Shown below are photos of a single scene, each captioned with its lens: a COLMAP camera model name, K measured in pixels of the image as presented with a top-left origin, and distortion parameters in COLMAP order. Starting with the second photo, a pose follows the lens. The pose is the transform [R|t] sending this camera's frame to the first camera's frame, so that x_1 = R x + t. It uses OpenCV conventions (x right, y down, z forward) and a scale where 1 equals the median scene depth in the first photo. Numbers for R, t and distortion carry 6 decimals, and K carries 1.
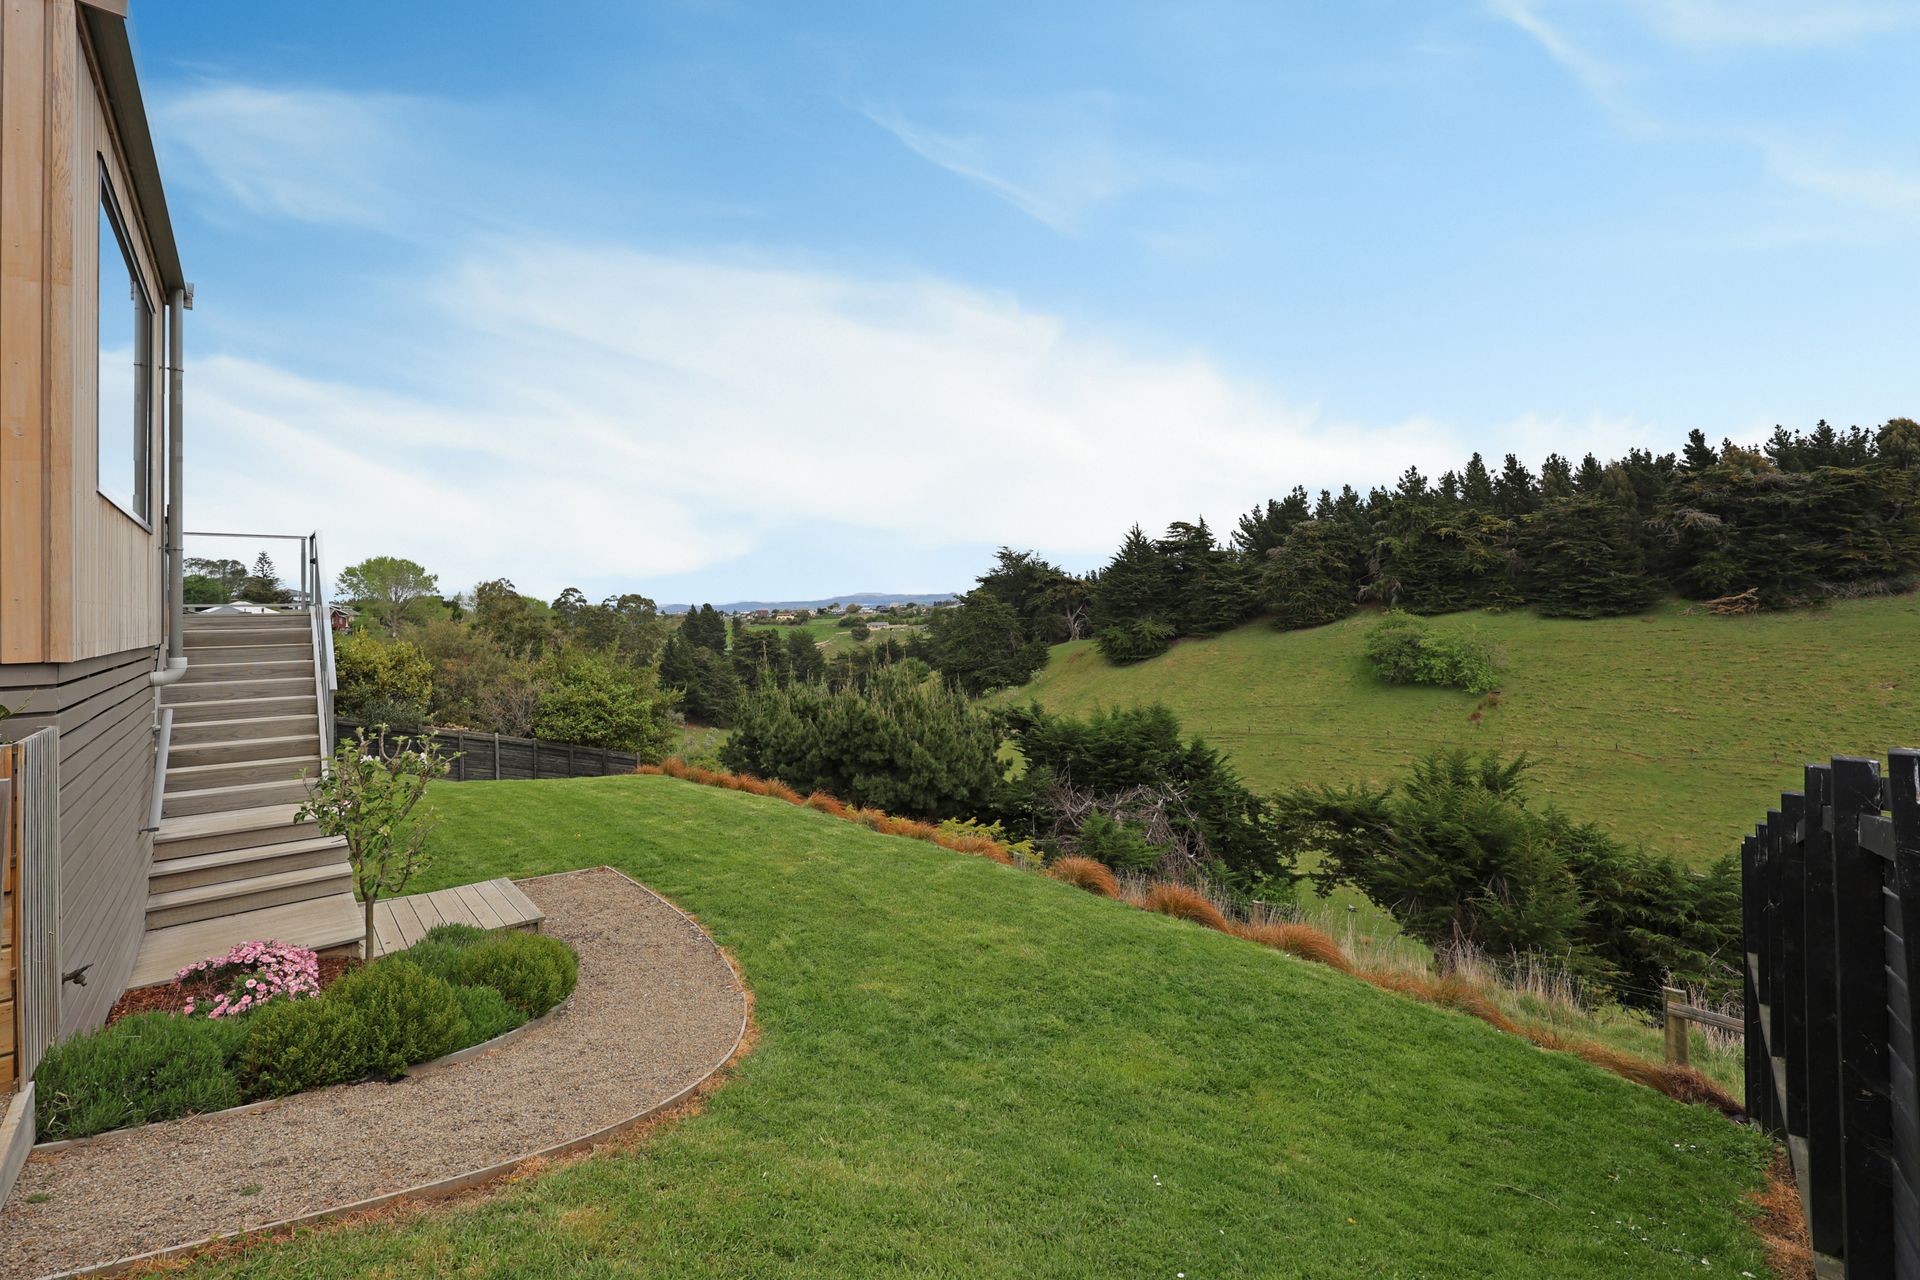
lens RADIAL K [[809.1, 0, 960.3], [0, 809.1, 612.1], [0, 0, 1]] dist [-0.002799, -0.000002]
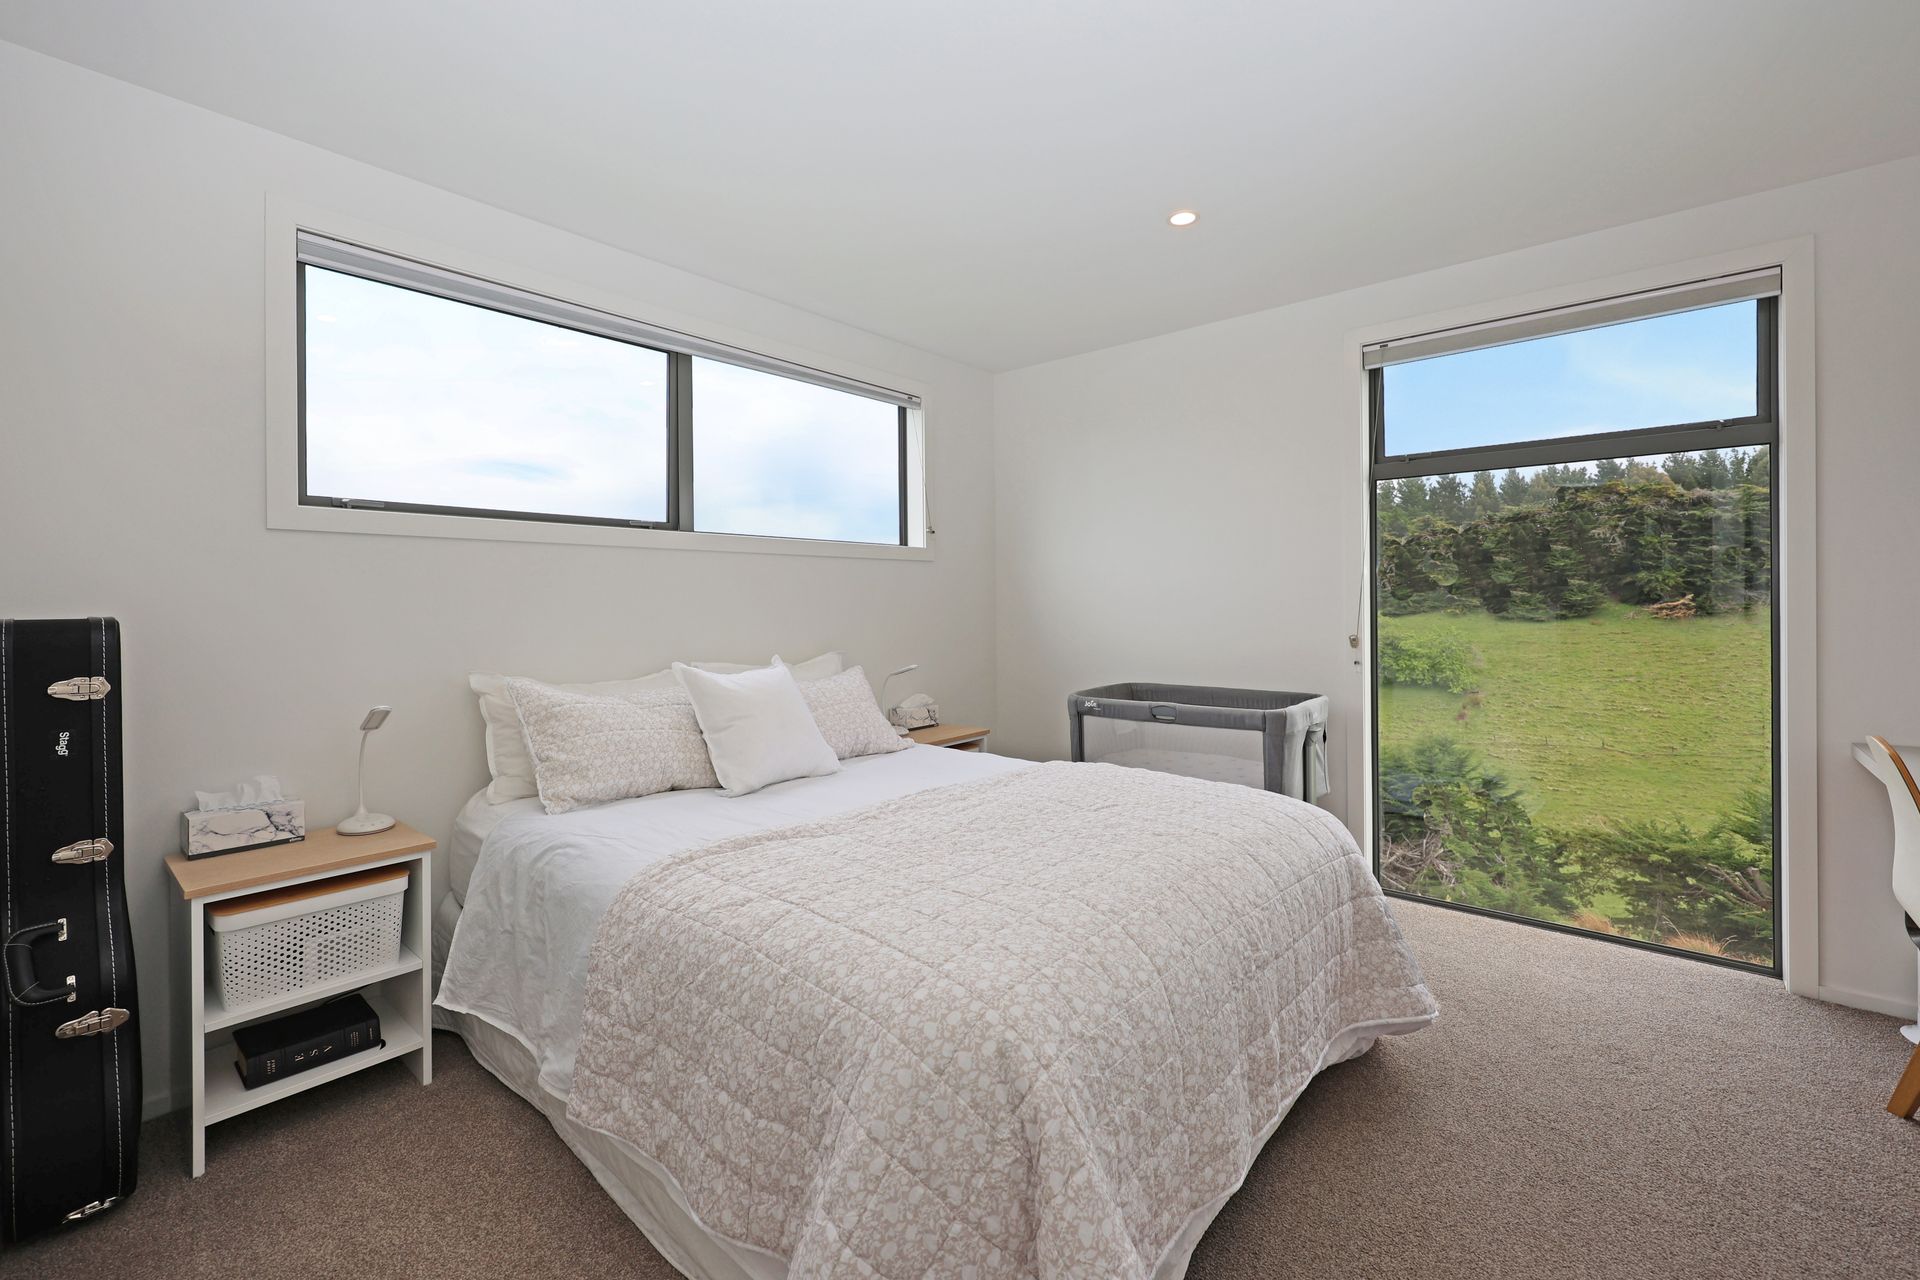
lens RADIAL K [[809.1, 0, 933.8], [0, 809.1, 595.5], [0, 0, 1]] dist [-0.002799, -0.000002]
pose [[0.989650, 0.009063, 0.143218, -0.181191], [-0.007684, 0.999919, -0.010174, -0.009681], [-0.143298, 0.008968, 0.989639, 0.068993]]
